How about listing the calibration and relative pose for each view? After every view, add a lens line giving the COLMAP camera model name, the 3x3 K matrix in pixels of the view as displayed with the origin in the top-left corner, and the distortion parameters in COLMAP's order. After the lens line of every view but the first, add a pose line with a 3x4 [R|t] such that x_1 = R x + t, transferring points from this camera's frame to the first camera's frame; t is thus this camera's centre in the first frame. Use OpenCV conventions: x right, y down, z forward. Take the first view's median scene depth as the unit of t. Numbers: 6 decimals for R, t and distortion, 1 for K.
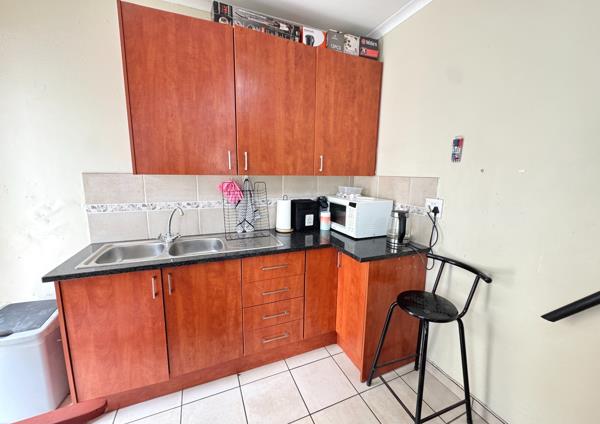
lens RADIAL K [[240.3, 0, 300.3], [0, 240.3, 210.2], [0, 0, 1]] dist [-0.001317, -0.000089]
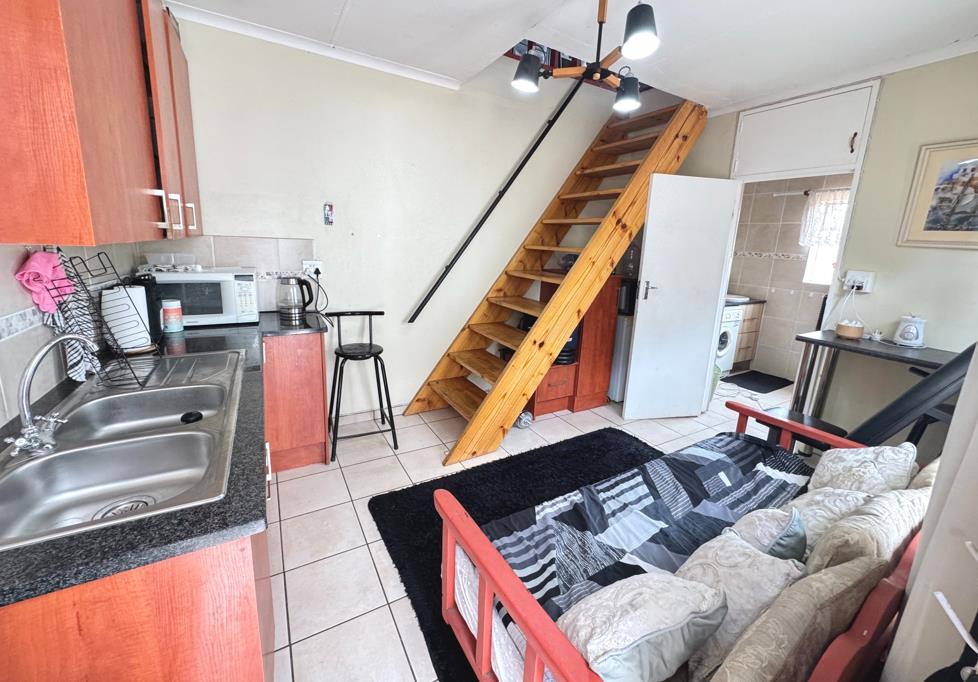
lens RADIAL K [[387.8, 0, 488.1], [0, 387.8, 321.4], [0, 0, 1]] dist [-0.003741, -0.000144]
pose [[-0.120268, -0.217851, 0.968544, -1.053214], [0.108718, 0.966867, 0.230974, -0.086482], [-0.986770, 0.133077, -0.092599, 0.412075]]
